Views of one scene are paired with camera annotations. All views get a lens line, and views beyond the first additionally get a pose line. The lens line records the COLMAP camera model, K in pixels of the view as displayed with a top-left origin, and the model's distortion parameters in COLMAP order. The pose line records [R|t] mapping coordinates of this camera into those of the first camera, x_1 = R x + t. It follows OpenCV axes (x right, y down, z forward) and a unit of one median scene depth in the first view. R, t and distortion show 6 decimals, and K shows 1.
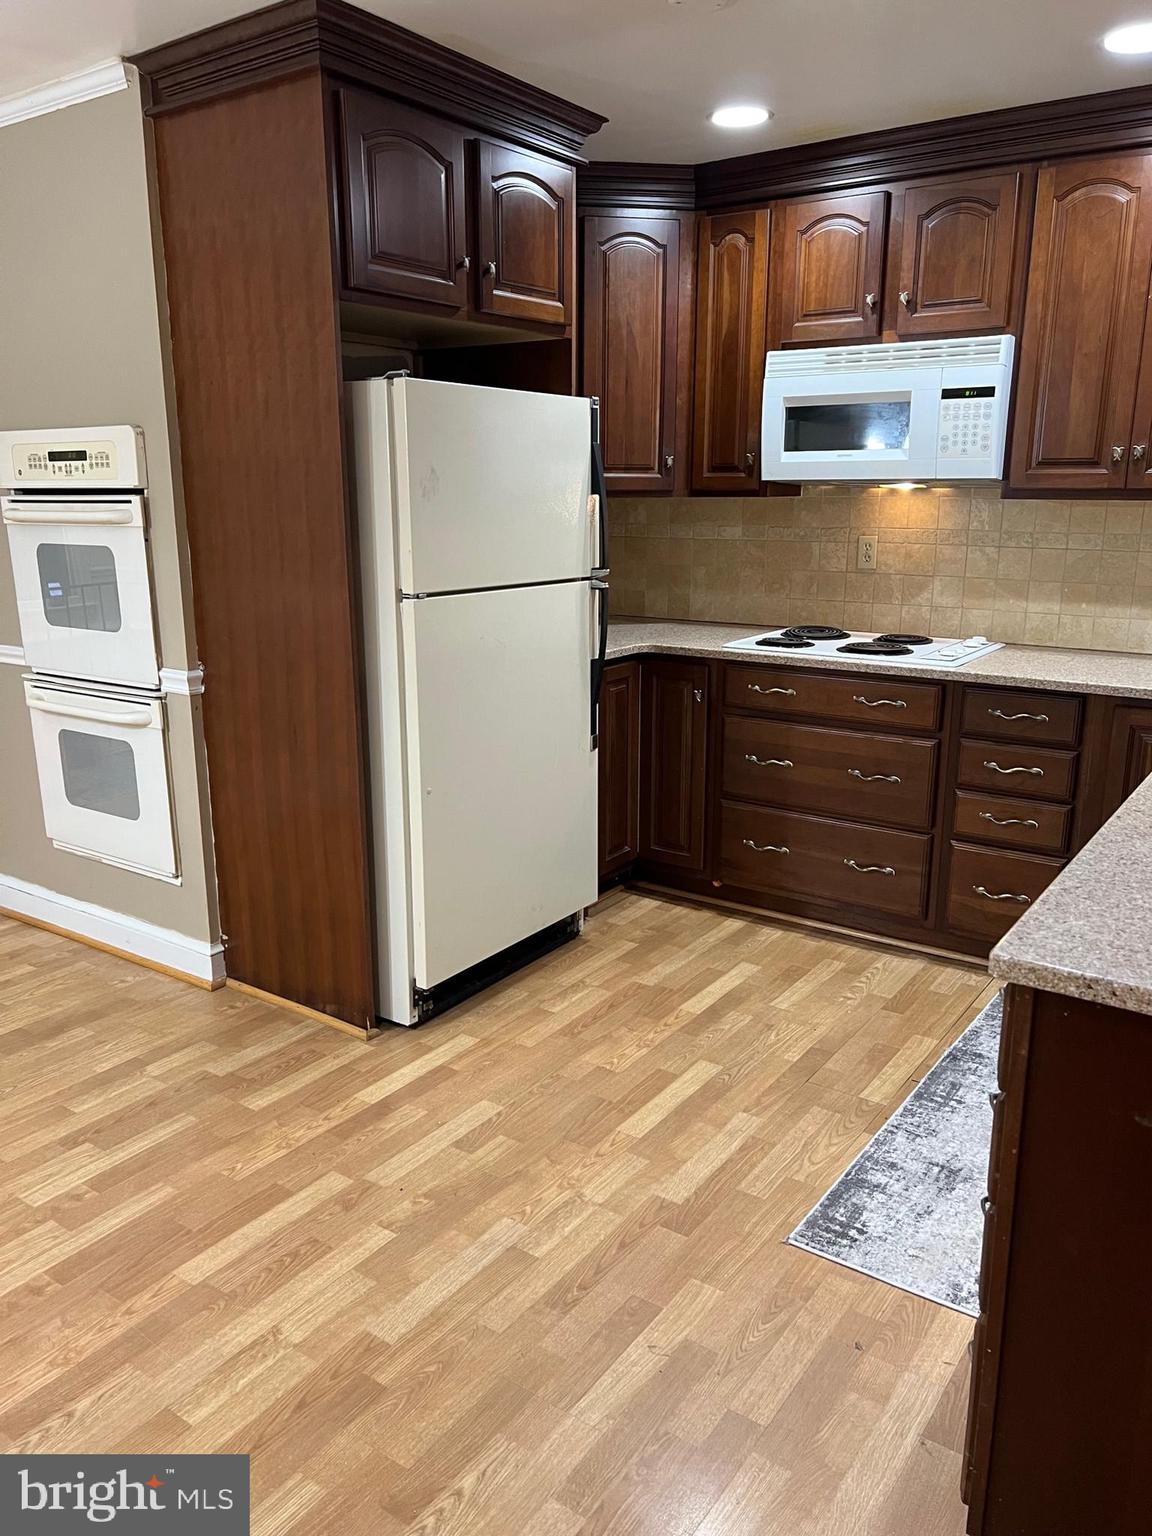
lens RADIAL K [[1158.3, 0, 576.2], [0, 1158.3, 775.6], [0, 0, 1]] dist [0.047749, -0.049352]
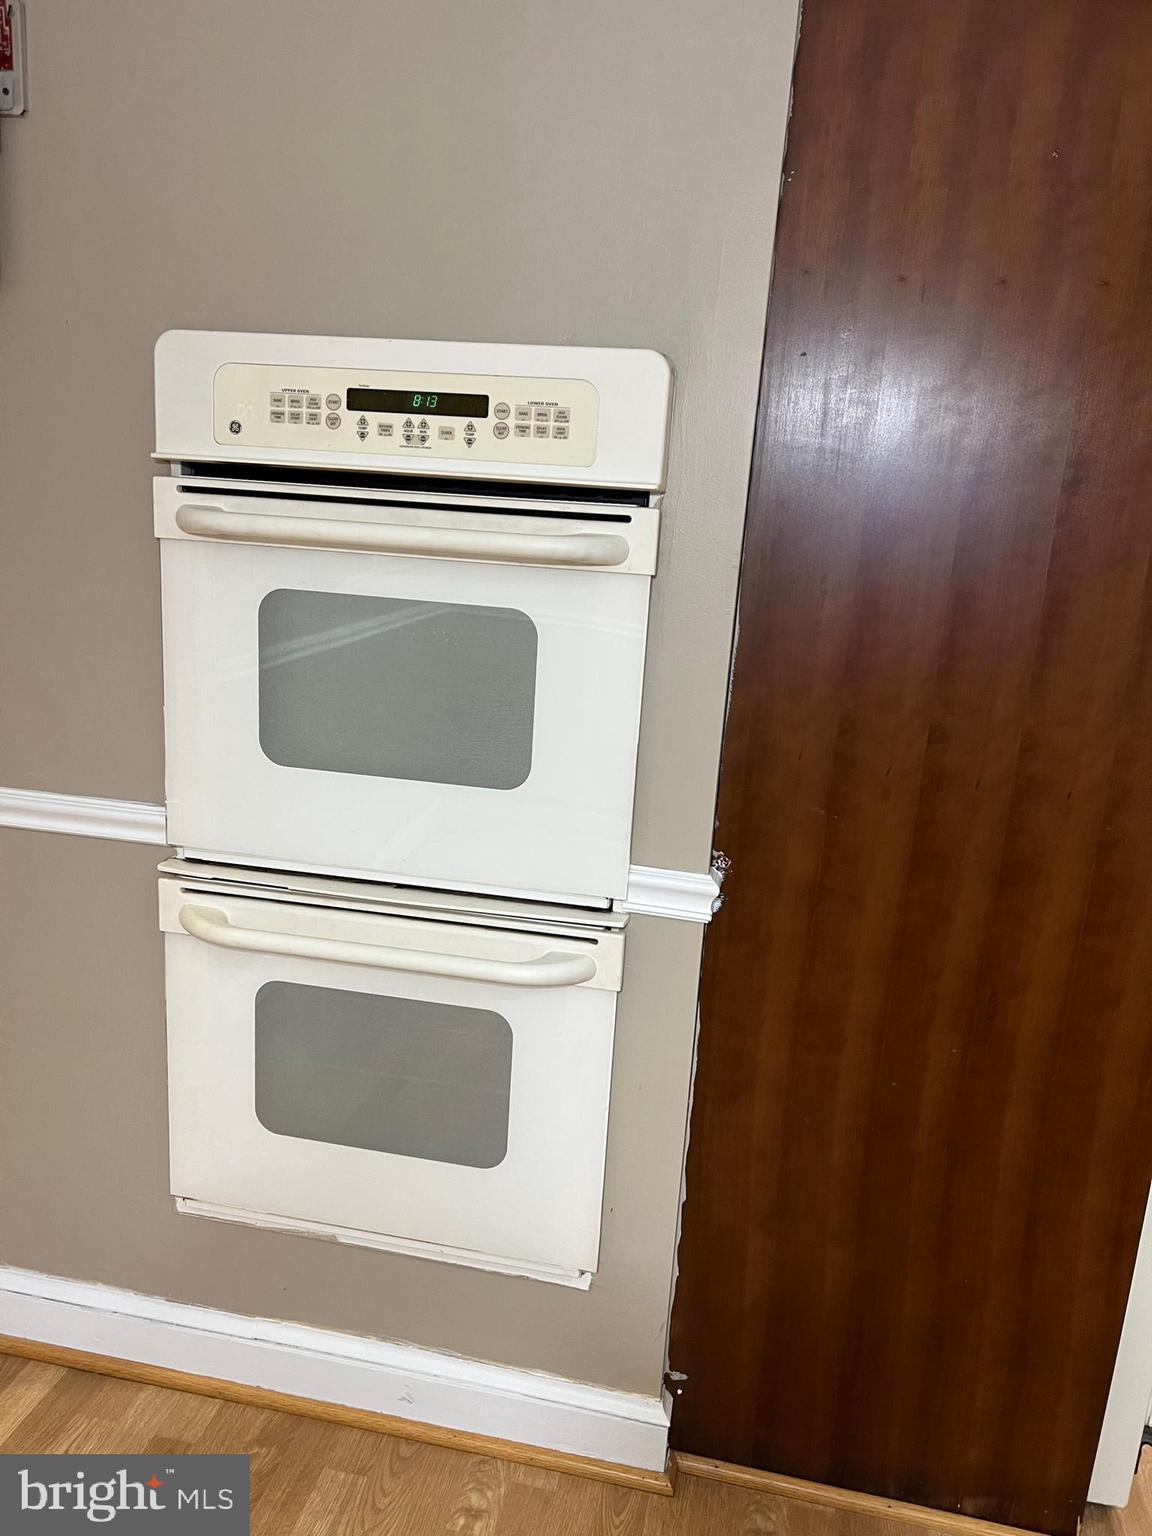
lens RADIAL K [[1158.3, 0, 575.5], [0, 1158.3, 764.2], [0, 0, 1]] dist [0.047749, -0.049352]
pose [[0.911979, -0.027959, 0.409284, -0.549568], [0.031443, 0.999504, -0.001786, -0.129256], [-0.409031, 0.014498, 0.912405, 0.556213]]
